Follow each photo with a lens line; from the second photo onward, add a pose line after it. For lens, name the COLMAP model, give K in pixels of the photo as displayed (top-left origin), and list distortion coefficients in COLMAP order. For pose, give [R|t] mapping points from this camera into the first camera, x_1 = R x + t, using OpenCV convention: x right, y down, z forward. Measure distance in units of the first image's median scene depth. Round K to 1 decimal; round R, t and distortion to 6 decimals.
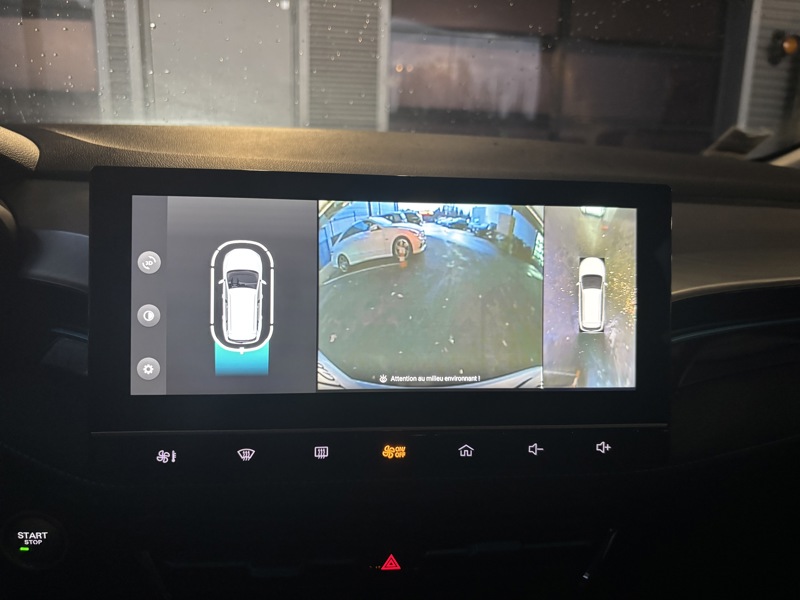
lens RADIAL K [[610.3, 0, 400.0], [0, 610.3, 300.0], [0, 0, 1]] dist [-0.005344, -0.044520]
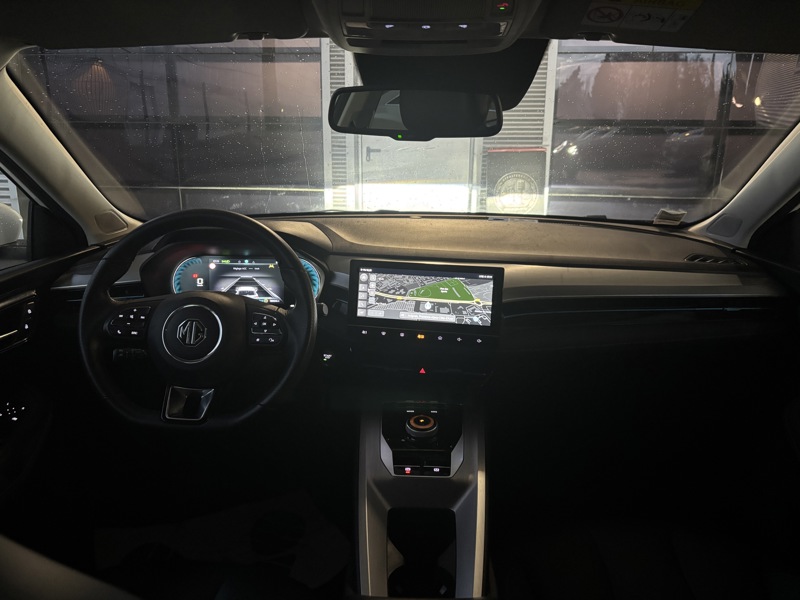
lens RADIAL K [[601.8, 0, 411.6], [0, 601.8, 299.1], [0, 0, 1]] dist [0.009575, -0.050356]
pose [[0.957252, 0.055506, -0.283879, 0.883336], [-0.051613, 0.998443, 0.021180, -0.052242], [0.284612, -0.005623, 0.958626, -2.331854]]
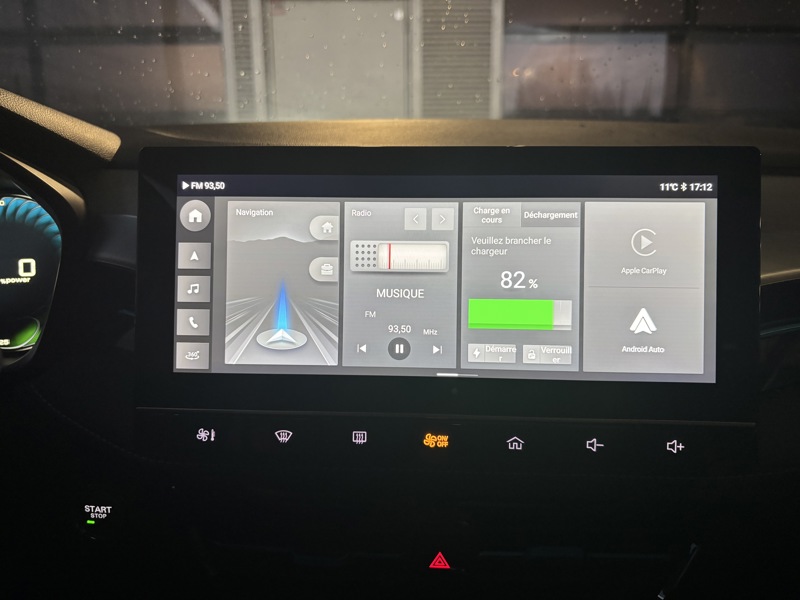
lens RADIAL K [[601.8, 0, 411.6], [0, 601.8, 299.1], [0, 0, 1]] dist [0.009575, -0.050356]
pose [[0.983951, 0.002109, -0.178427, 0.105910], [-0.004160, 0.999929, -0.011123, 0.038137], [0.178391, 0.011686, 0.983890, 0.073856]]
